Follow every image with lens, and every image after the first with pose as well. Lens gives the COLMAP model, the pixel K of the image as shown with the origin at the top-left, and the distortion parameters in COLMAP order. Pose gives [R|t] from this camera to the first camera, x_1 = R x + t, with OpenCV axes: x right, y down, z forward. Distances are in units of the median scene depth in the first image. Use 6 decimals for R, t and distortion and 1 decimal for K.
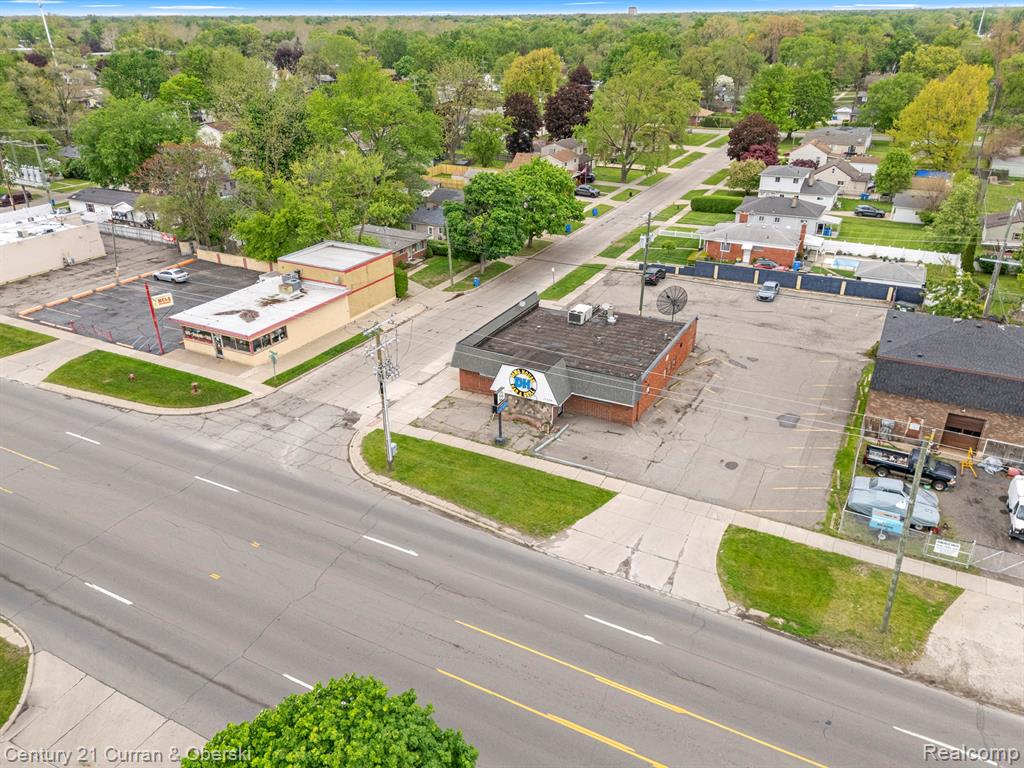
lens RADIAL K [[749.5, 0, 508.7], [0, 749.5, 383.2], [0, 0, 1]] dist [0.086170, -0.087446]
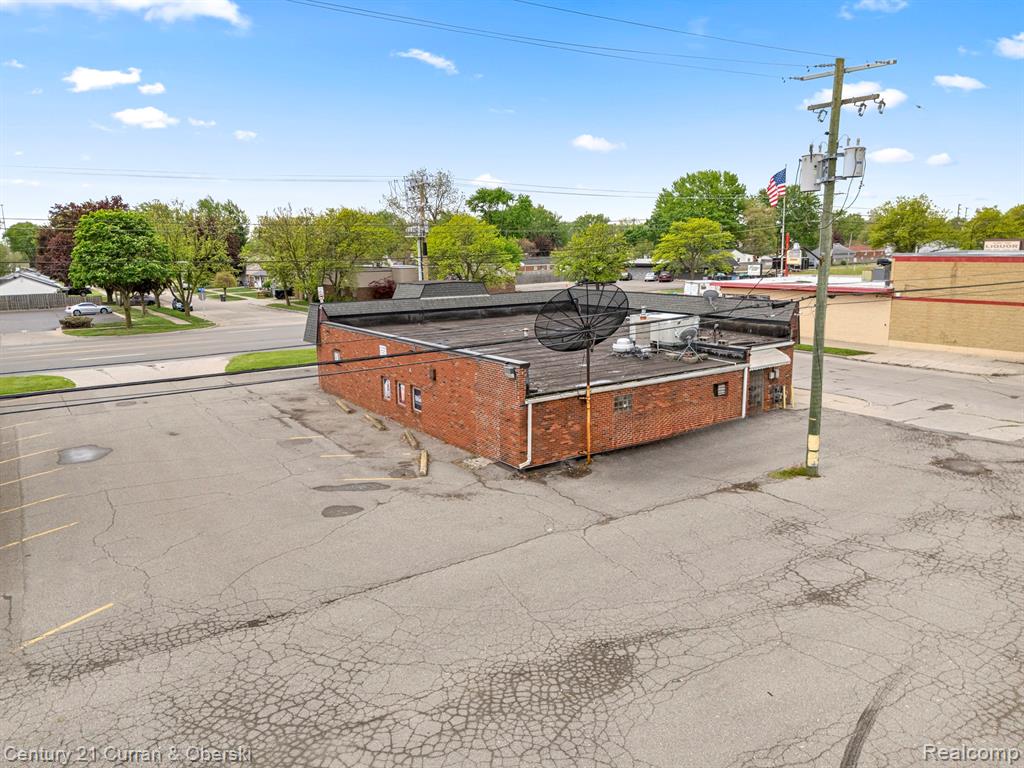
lens RADIAL K [[749.5, 0, 508.7], [0, 749.5, 383.2], [0, 0, 1]] dist [0.086170, -0.087446]
pose [[-0.475733, 0.179209, -0.861140, 0.544897], [-0.363525, 0.851441, 0.378019, -0.208234], [0.800954, 0.492882, -0.339912, 1.160748]]
